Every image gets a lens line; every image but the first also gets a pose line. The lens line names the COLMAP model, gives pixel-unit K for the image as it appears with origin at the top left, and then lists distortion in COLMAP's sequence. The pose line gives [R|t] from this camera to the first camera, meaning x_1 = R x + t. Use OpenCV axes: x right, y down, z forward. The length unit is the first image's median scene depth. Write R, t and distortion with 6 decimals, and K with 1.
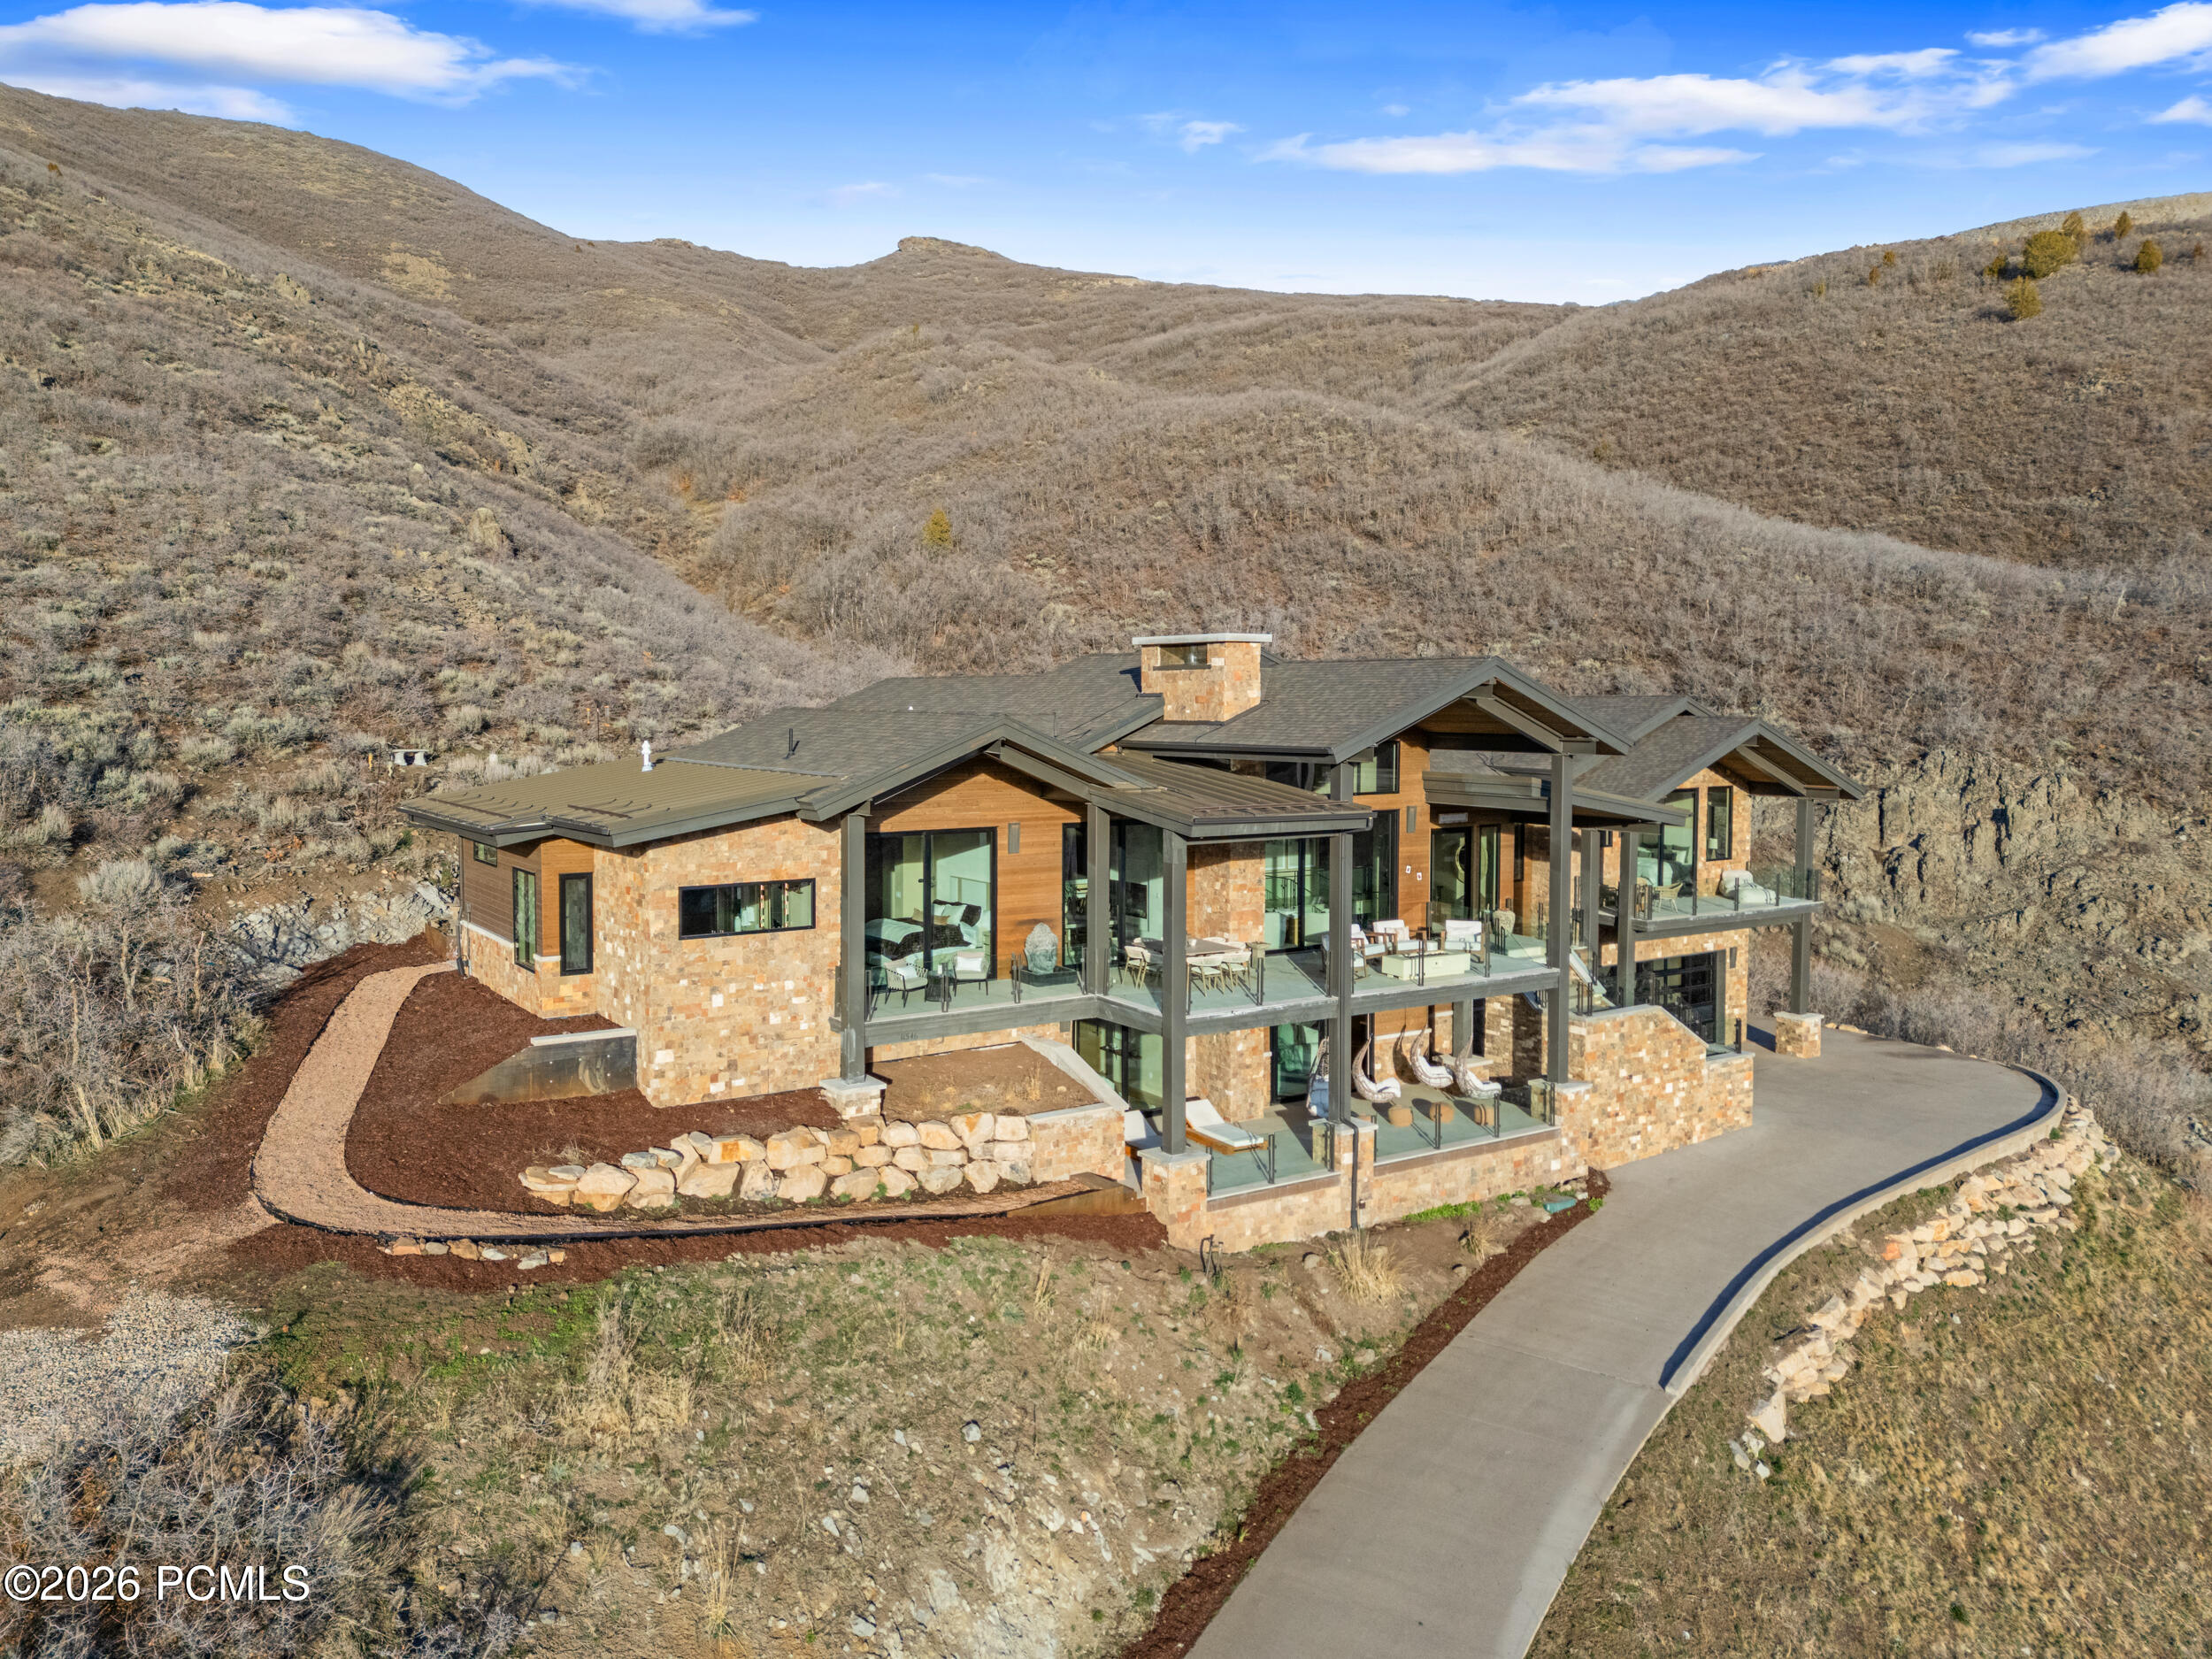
lens RADIAL K [[1631.7, 0, 1095.1], [0, 1631.7, 830.6], [0, 0, 1]] dist [0.078933, -0.066323]
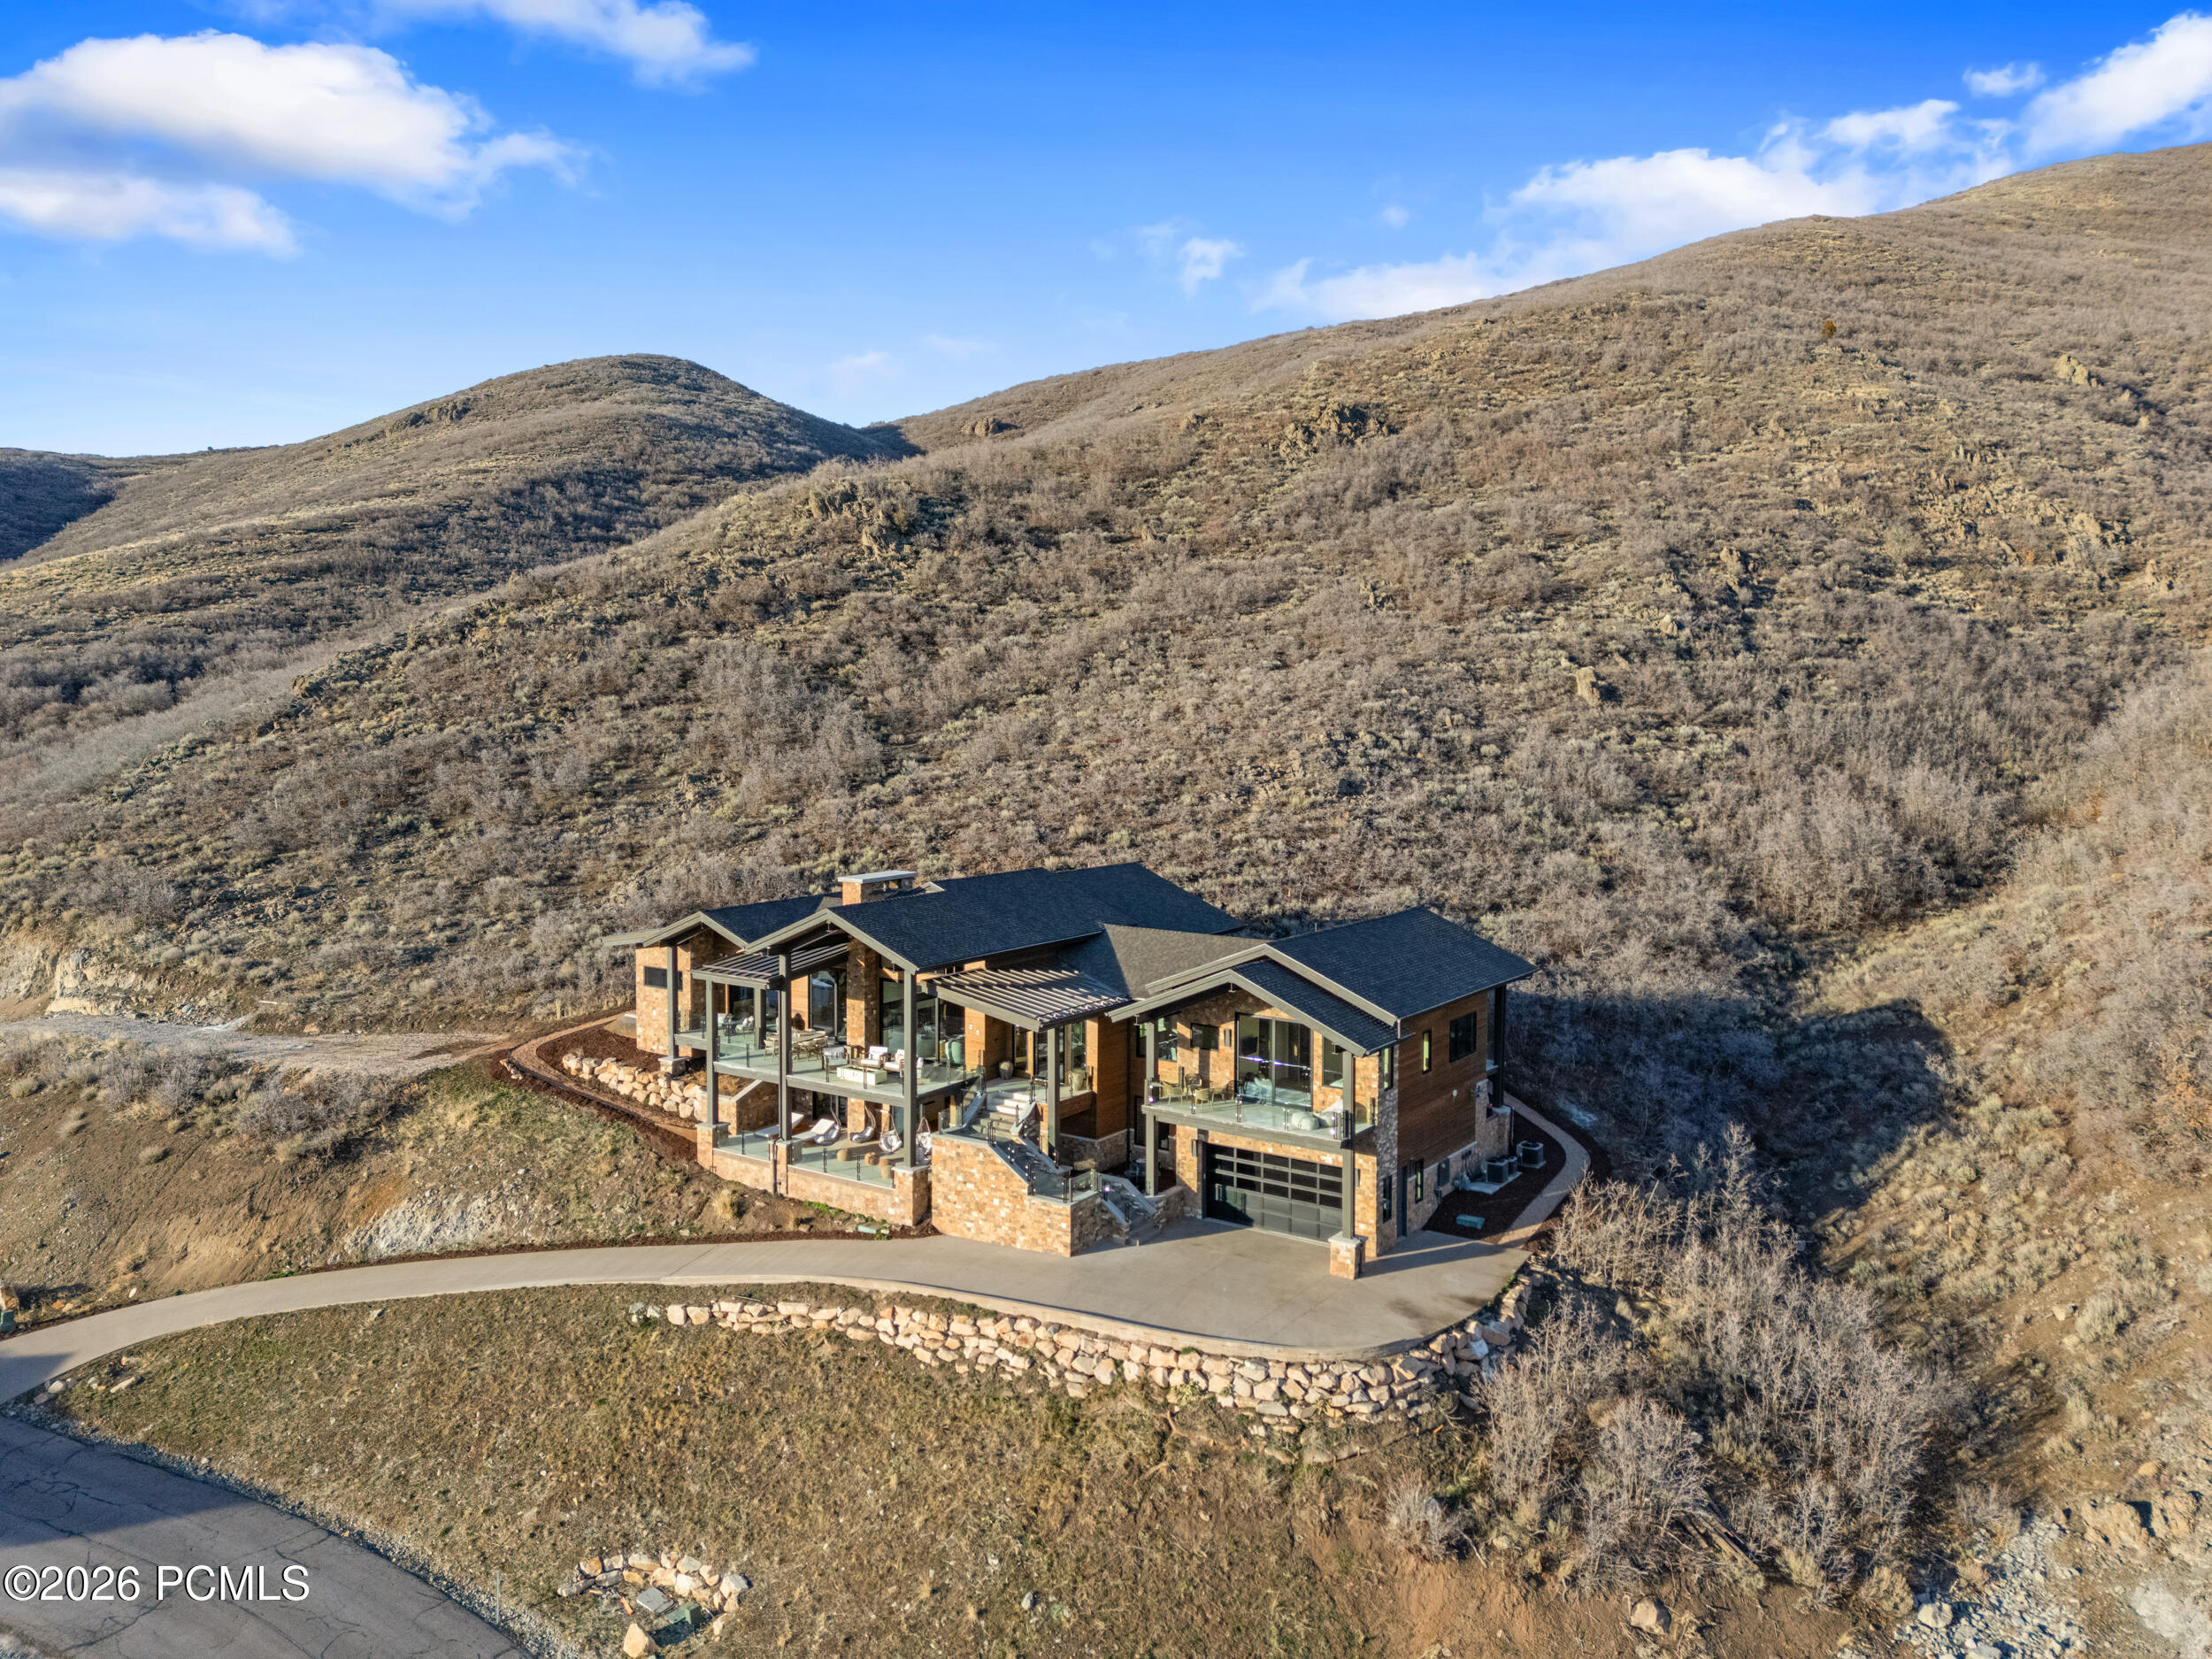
lens RADIAL K [[1631.7, 0, 1116.0], [0, 1631.7, 819.9], [0, 0, 1]] dist [0.078933, -0.066323]
pose [[0.367102, 0.067080, -0.927759, 1.933838], [-0.079173, 0.996030, 0.040689, -0.288407], [0.926805, 0.058517, 0.370956, 0.578042]]
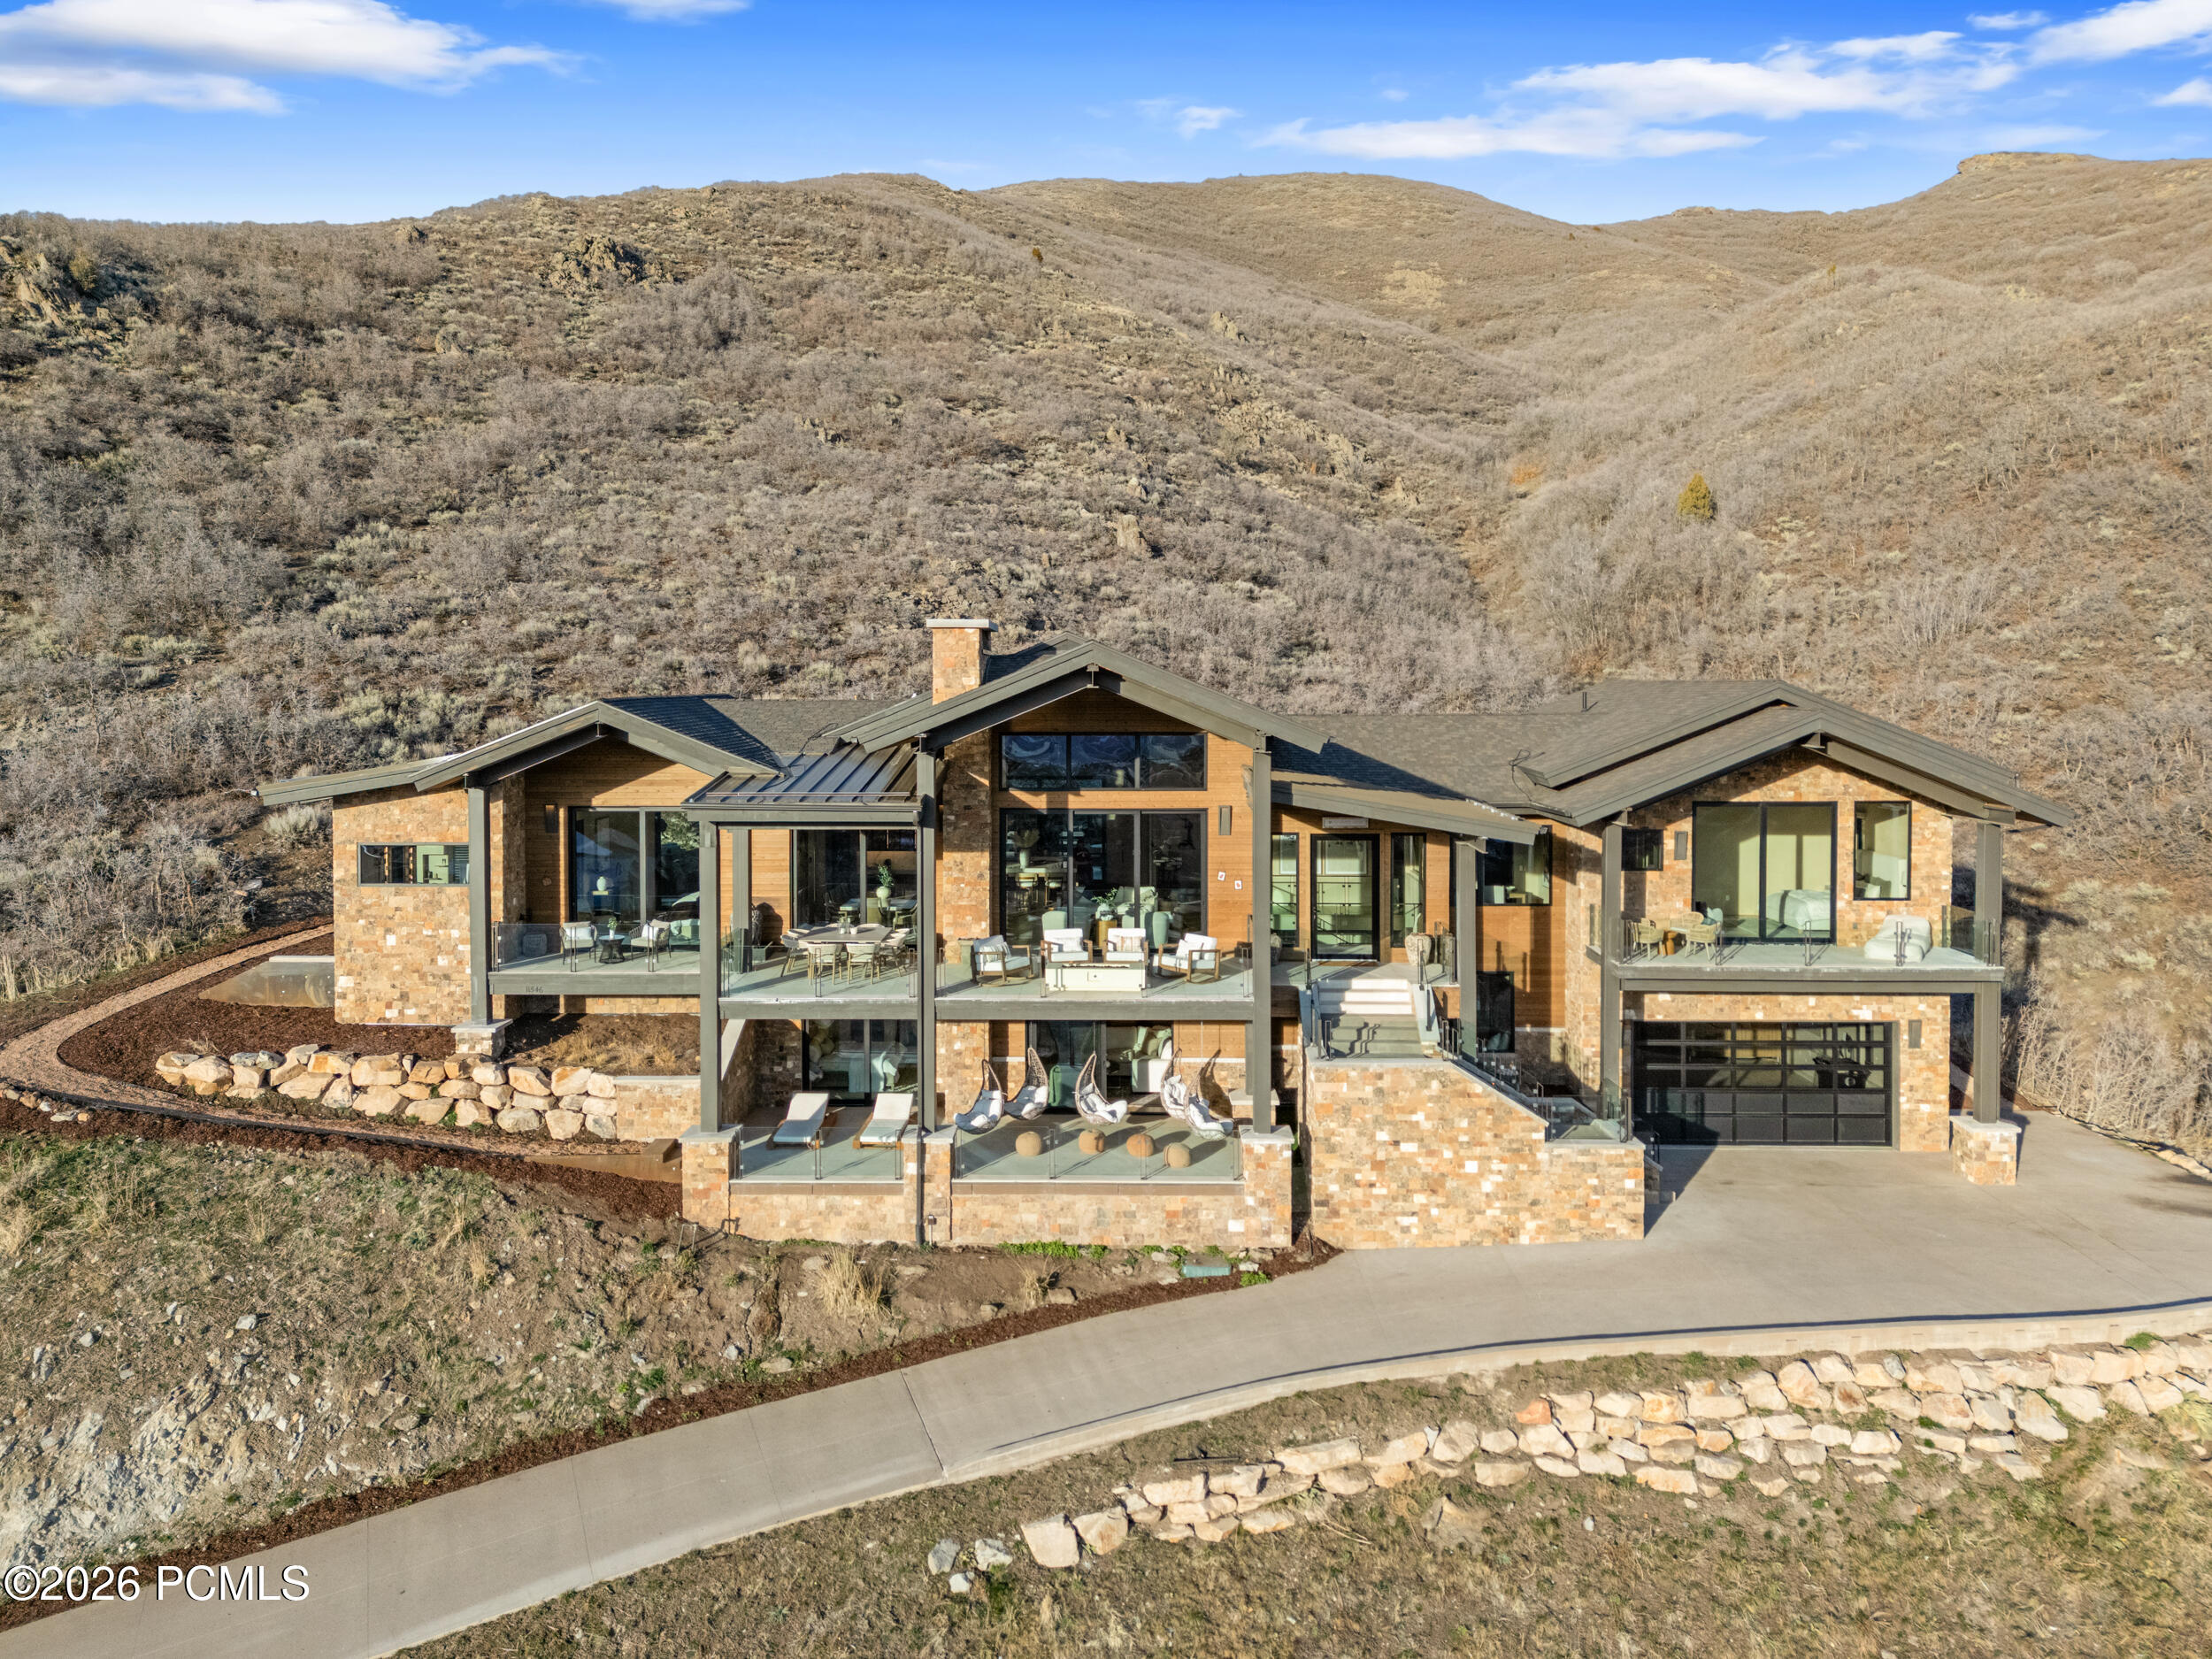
lens RADIAL K [[1631.7, 0, 1101.4], [0, 1631.7, 812.2], [0, 0, 1]] dist [0.078933, -0.066323]
pose [[0.819724, 0.042369, -0.571190, 0.719086], [-0.043244, 0.998992, 0.012041, -0.021738], [0.571125, 0.014831, 0.820729, 0.254301]]
